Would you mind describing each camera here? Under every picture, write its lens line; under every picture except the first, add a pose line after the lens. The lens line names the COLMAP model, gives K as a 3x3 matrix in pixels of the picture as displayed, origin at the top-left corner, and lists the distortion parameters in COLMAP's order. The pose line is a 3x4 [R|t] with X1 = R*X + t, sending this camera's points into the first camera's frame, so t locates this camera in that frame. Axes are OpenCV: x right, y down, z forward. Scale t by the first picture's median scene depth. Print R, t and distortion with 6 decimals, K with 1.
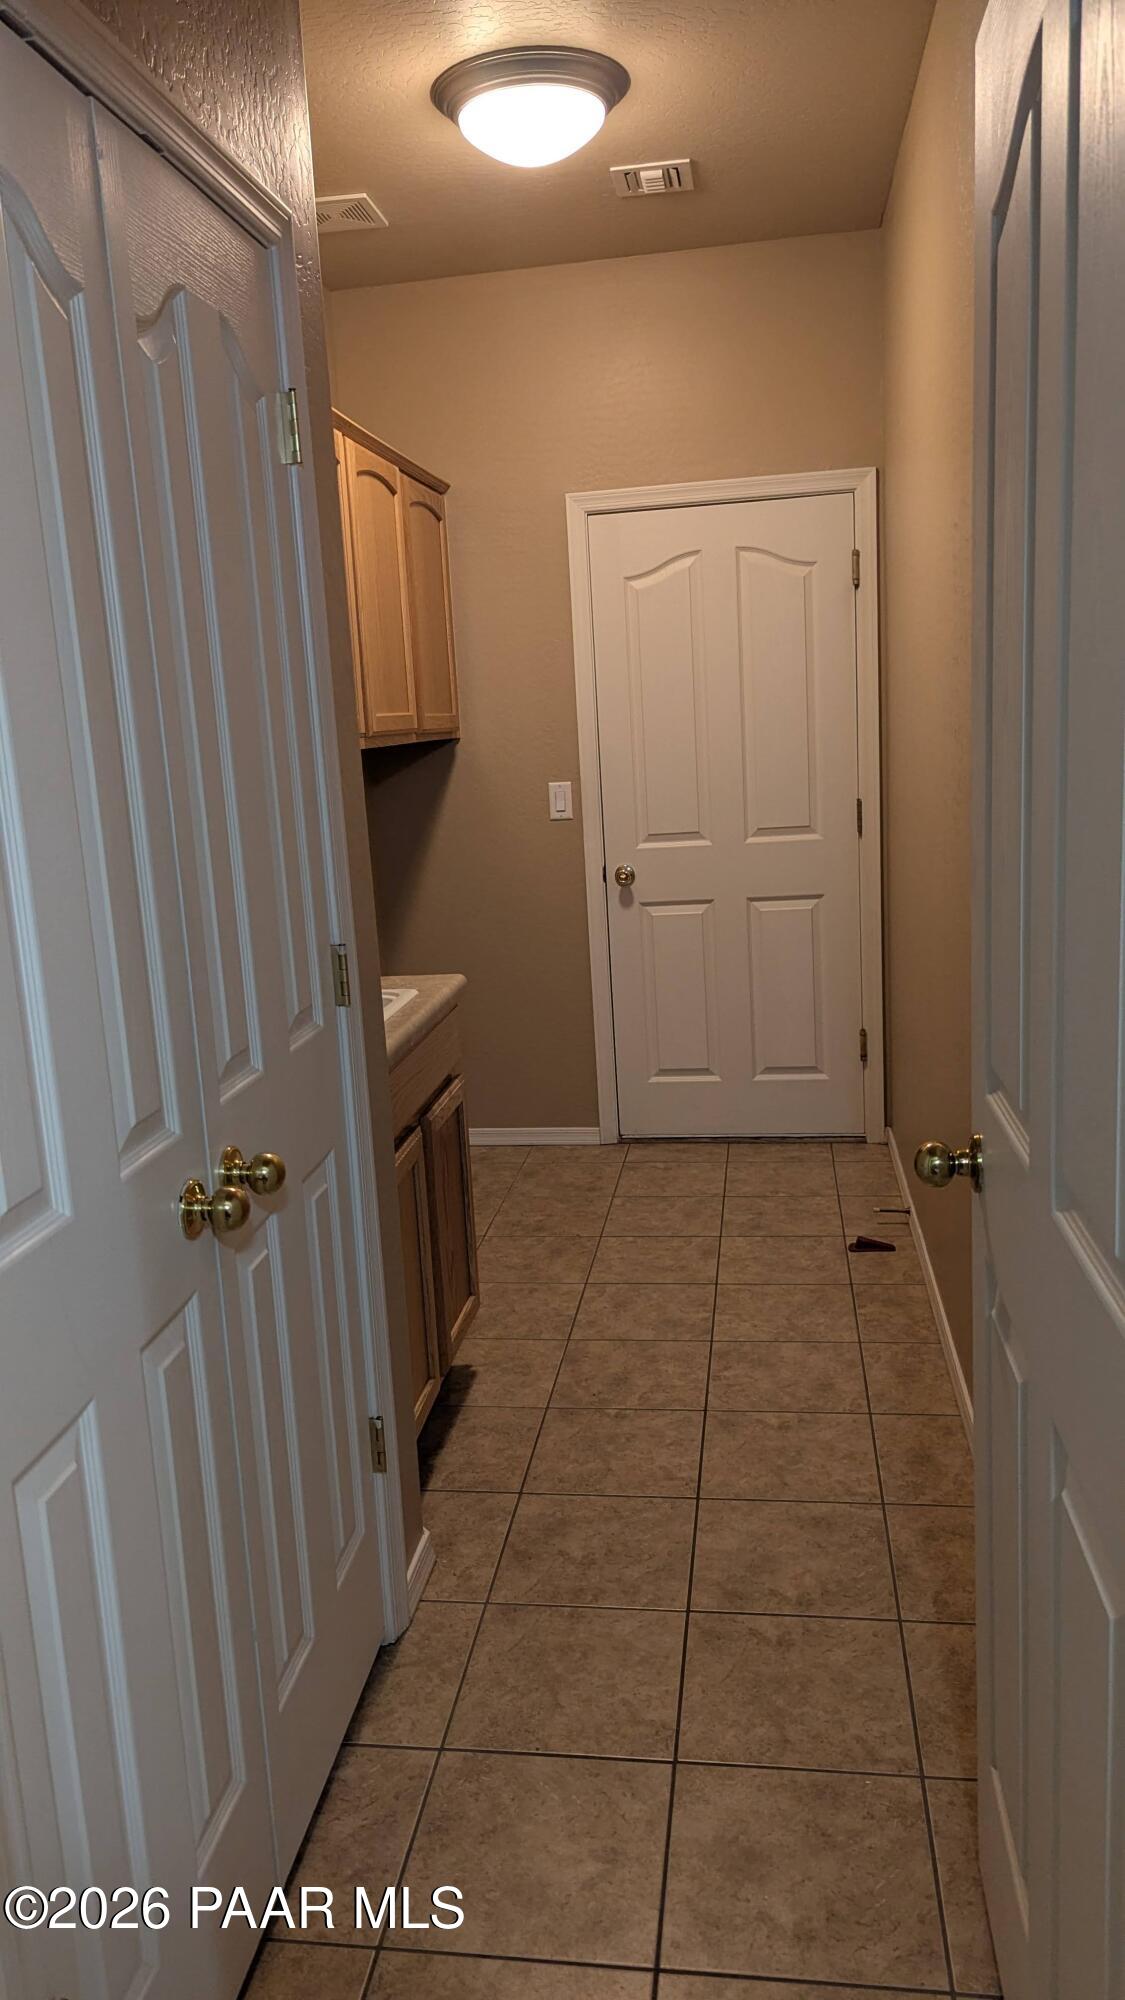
lens RADIAL K [[1428.4, 0, 562.5], [0, 1428.4, 1000.0], [0, 0, 1]] dist [0.064719, -0.067282]
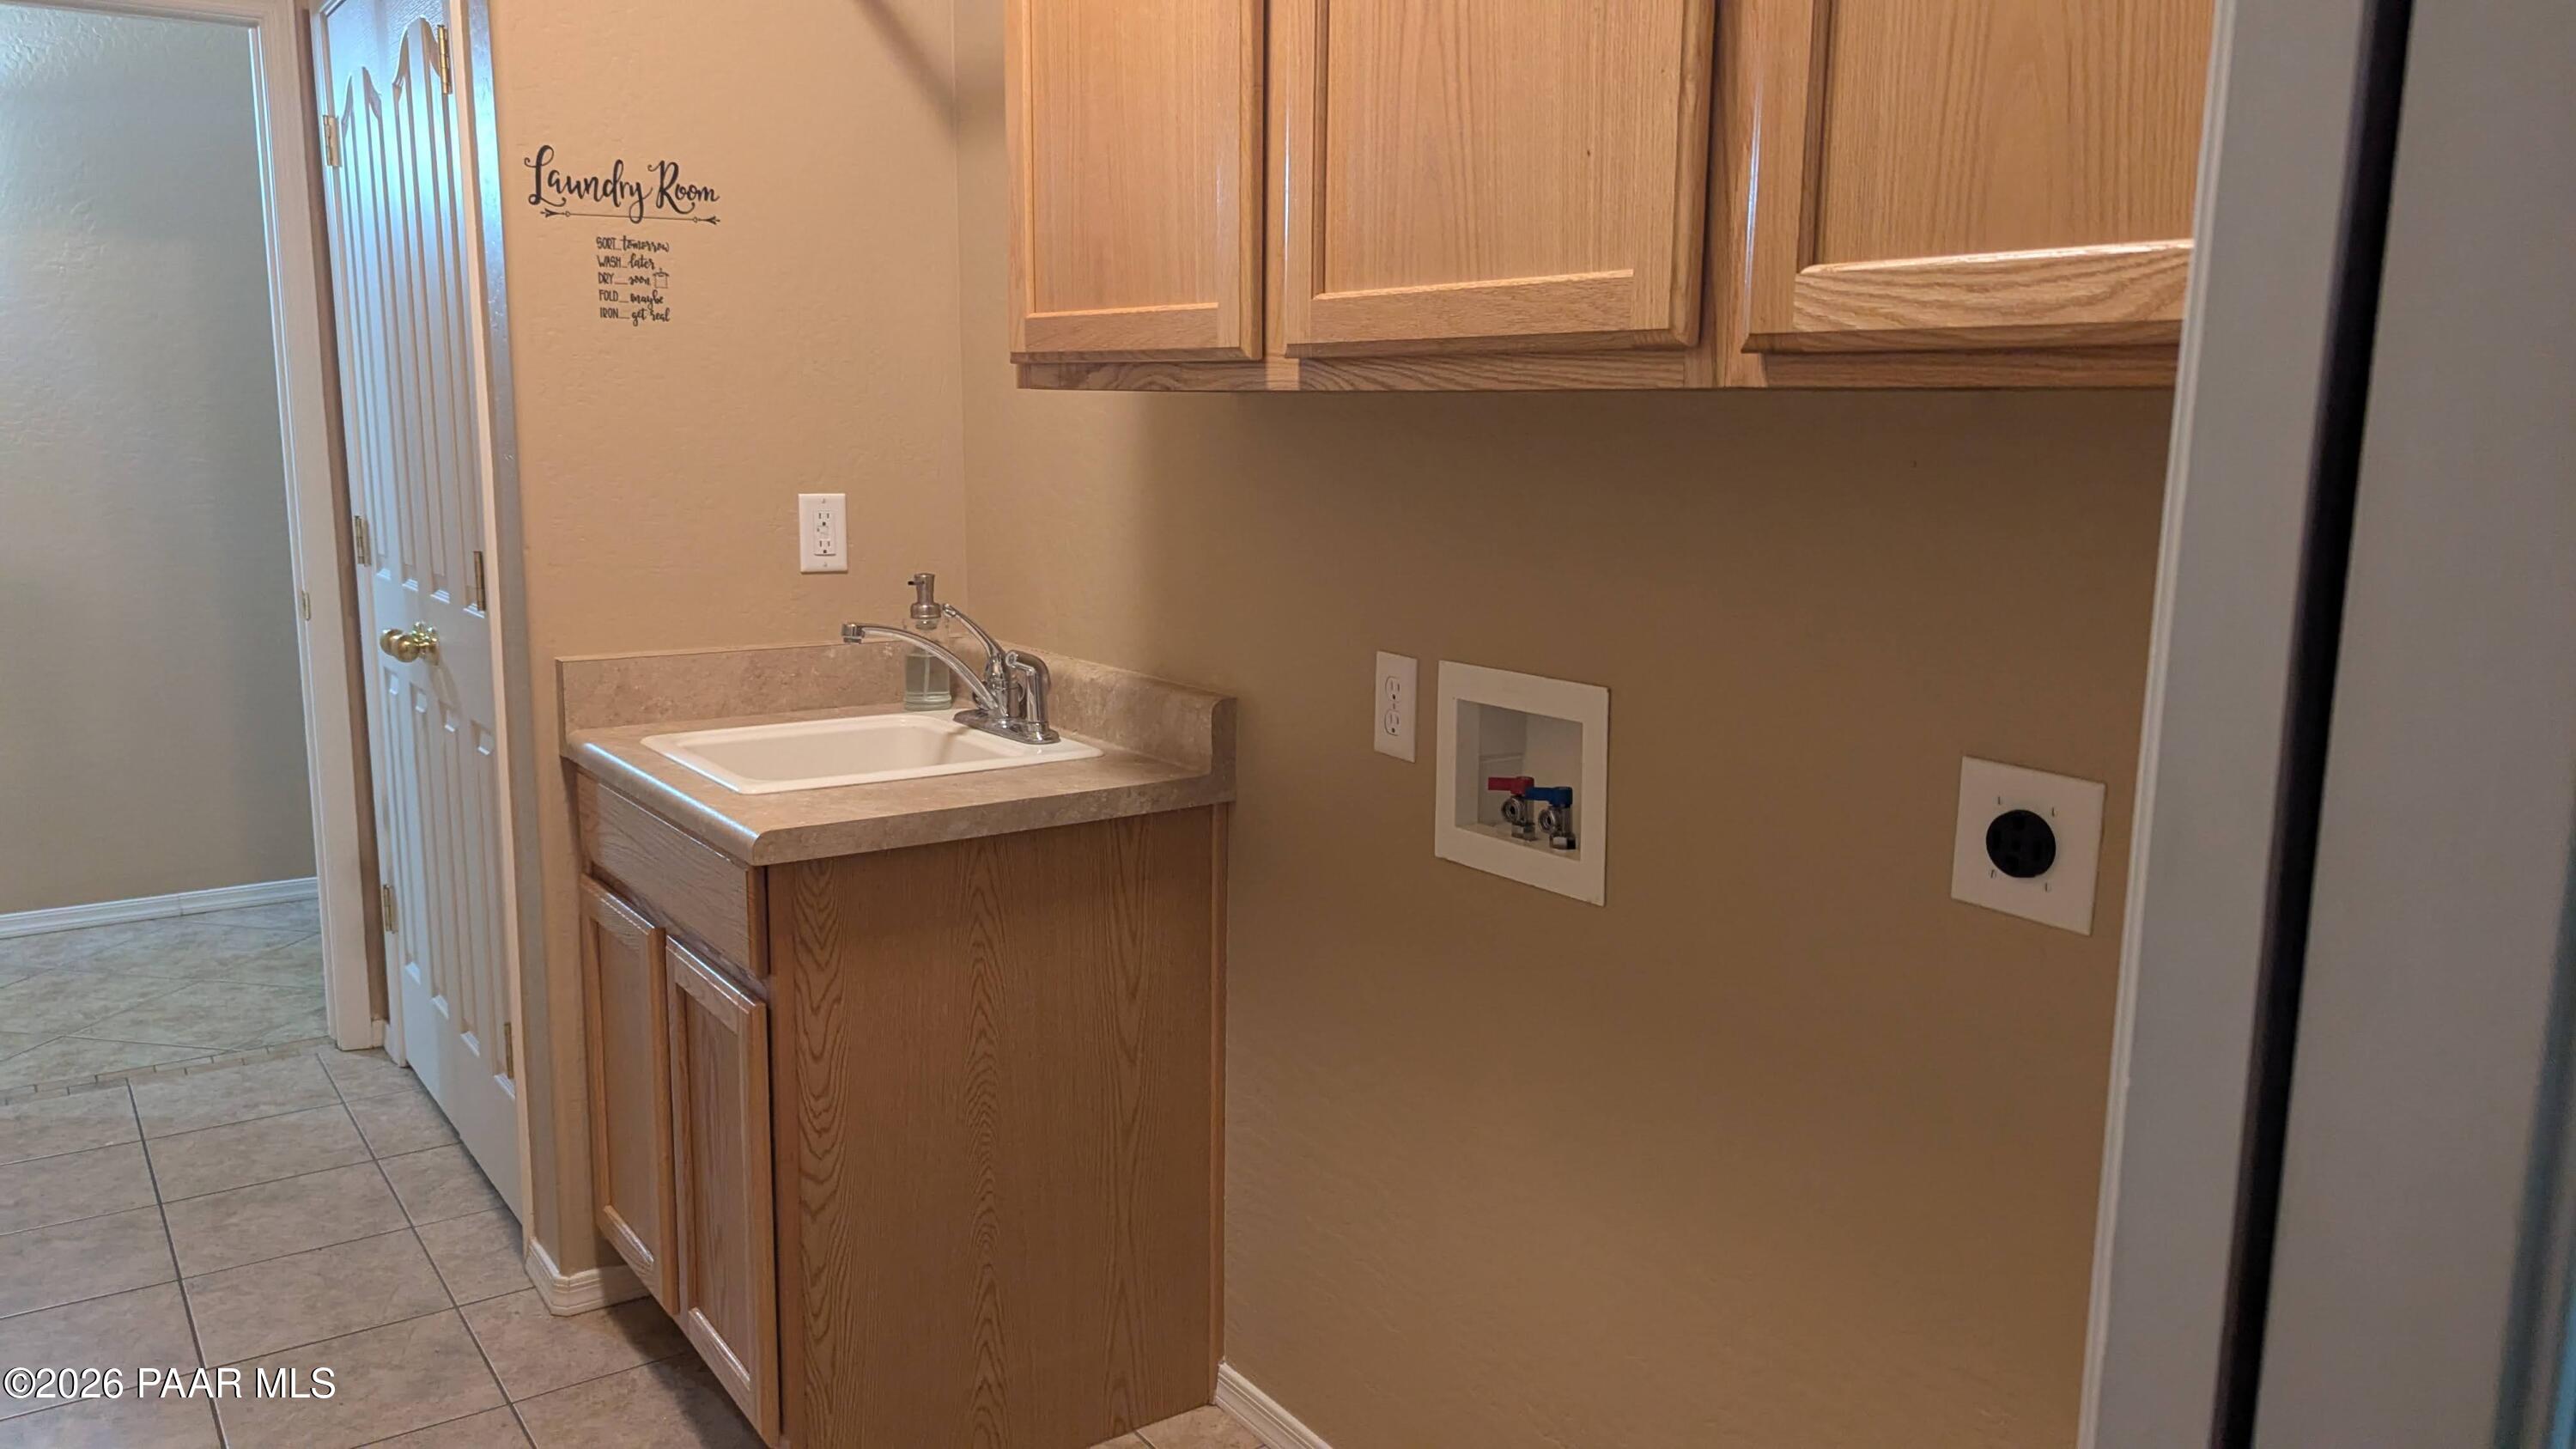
lens RADIAL K [[1840.0, 0, 1271.6], [0, 1840.0, 716.8], [0, 0, 1]] dist [0.064719, -0.067282]
pose [[-0.731023, 0.159557, -0.663436, 0.281185], [-0.106417, 0.933721, 0.341819, -0.374916], [0.674004, 0.320478, -0.665592, 1.921913]]
